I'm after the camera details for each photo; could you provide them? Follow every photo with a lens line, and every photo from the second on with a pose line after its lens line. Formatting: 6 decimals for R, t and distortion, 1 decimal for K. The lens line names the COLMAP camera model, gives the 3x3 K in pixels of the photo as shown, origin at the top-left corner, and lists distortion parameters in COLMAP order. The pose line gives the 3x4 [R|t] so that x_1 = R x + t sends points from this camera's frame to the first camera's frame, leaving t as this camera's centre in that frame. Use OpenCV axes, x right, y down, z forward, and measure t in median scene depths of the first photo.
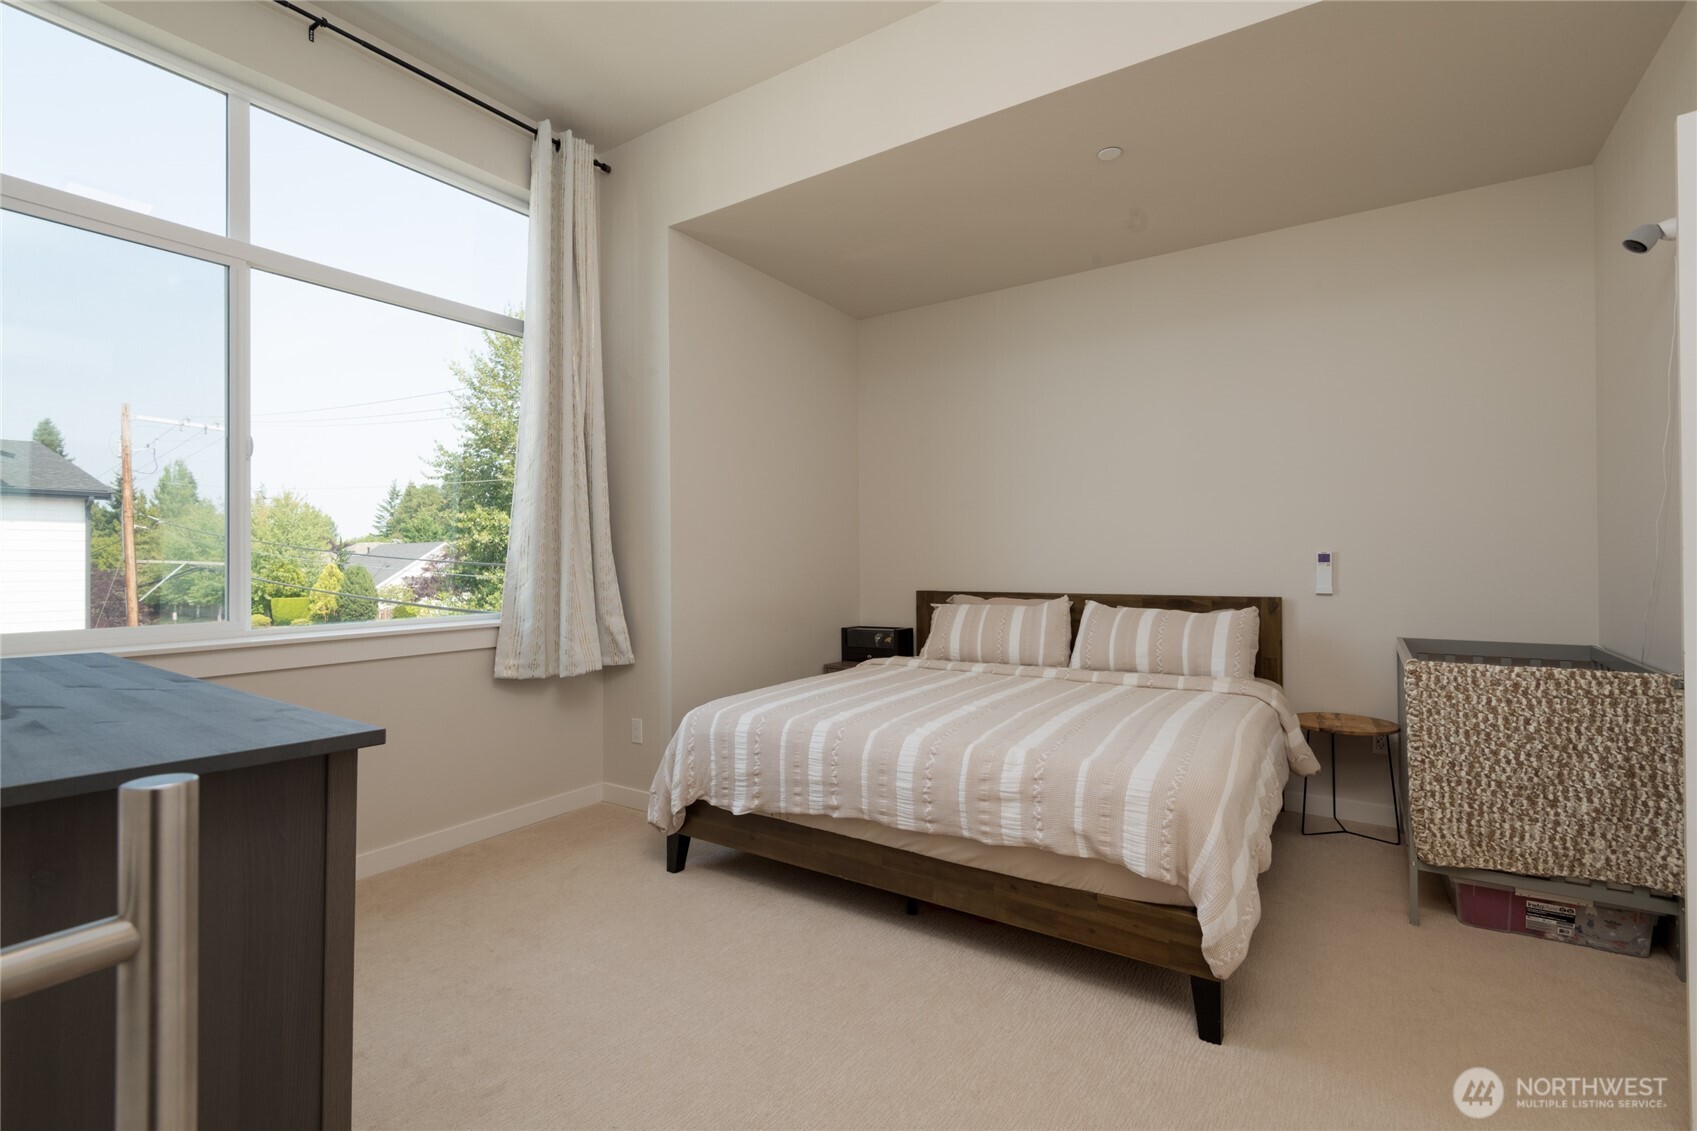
lens RADIAL K [[771.6, 0, 864.6], [0, 771.6, 561.2], [0, 0, 1]] dist [0.017671, -0.001046]
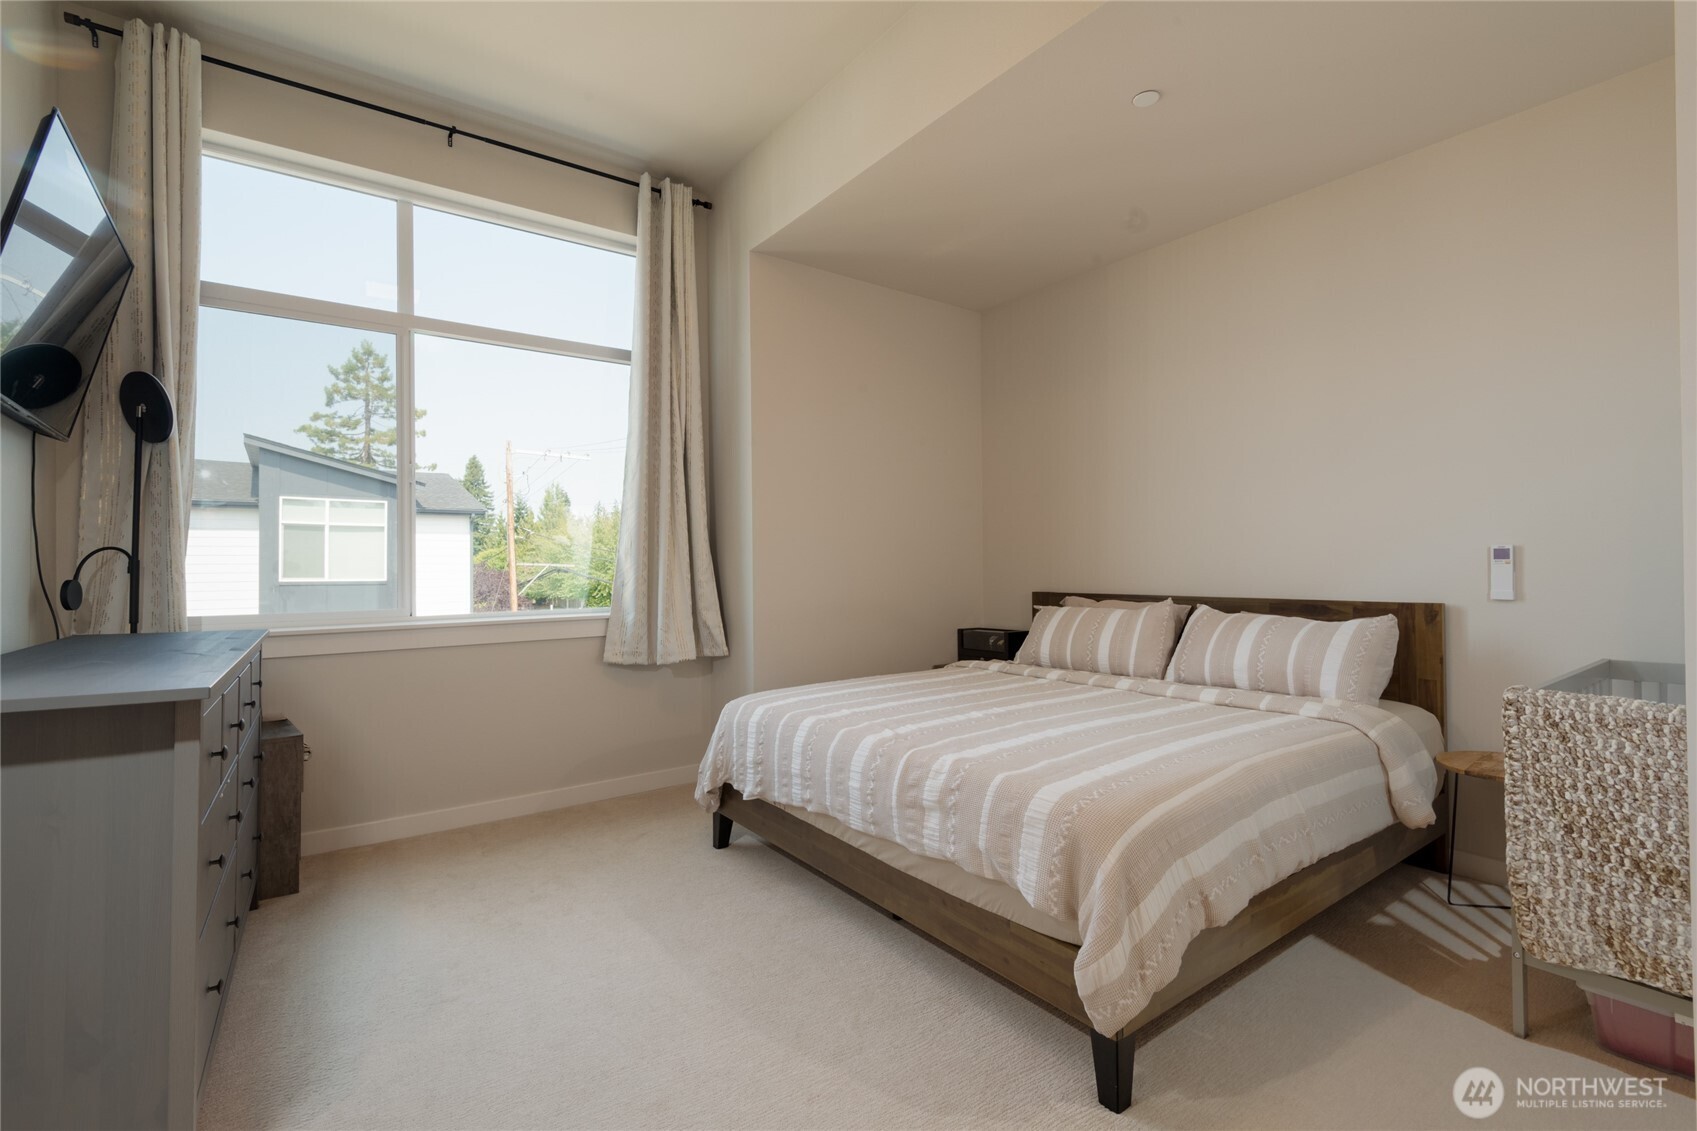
lens RADIAL K [[771.6, 0, 864.6], [0, 771.6, 561.2], [0, 0, 1]] dist [0.017671, -0.001046]
pose [[0.939365, -0.003649, -0.342900, 0.378671], [0.002895, 0.999992, -0.002710, 0.004739], [0.342907, 0.001553, 0.939368, 0.066058]]
